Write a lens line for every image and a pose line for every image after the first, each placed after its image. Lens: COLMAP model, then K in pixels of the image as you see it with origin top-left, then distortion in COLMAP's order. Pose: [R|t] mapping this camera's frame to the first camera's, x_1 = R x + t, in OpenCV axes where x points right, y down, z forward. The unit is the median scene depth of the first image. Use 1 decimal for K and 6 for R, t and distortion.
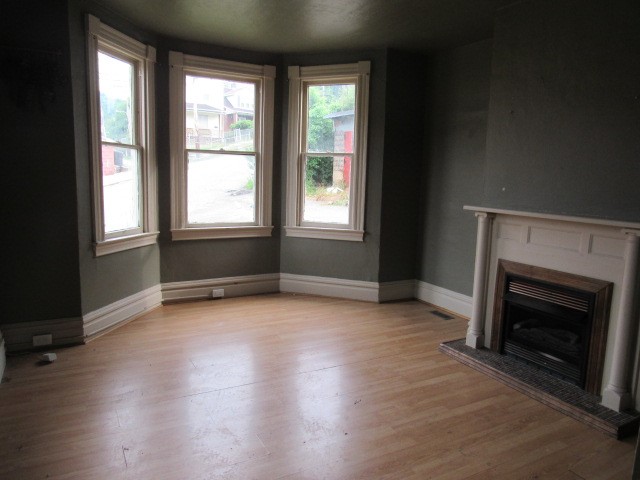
lens RADIAL K [[467.7, 0, 320.0], [0, 467.7, 240.0], [0, 0, 1]] dist [-0.004558, -0.003605]
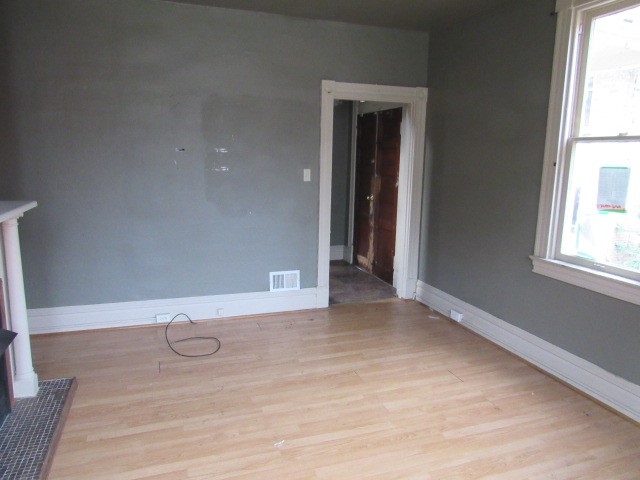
lens RADIAL K [[467.7, 0, 320.0], [0, 467.7, 240.0], [0, 0, 1]] dist [-0.004558, -0.003605]
pose [[-0.985221, -0.079866, 0.151531, -0.092868], [-0.027411, 0.946757, 0.320780, -0.278398], [-0.169083, 0.311886, -0.934954, 1.726181]]
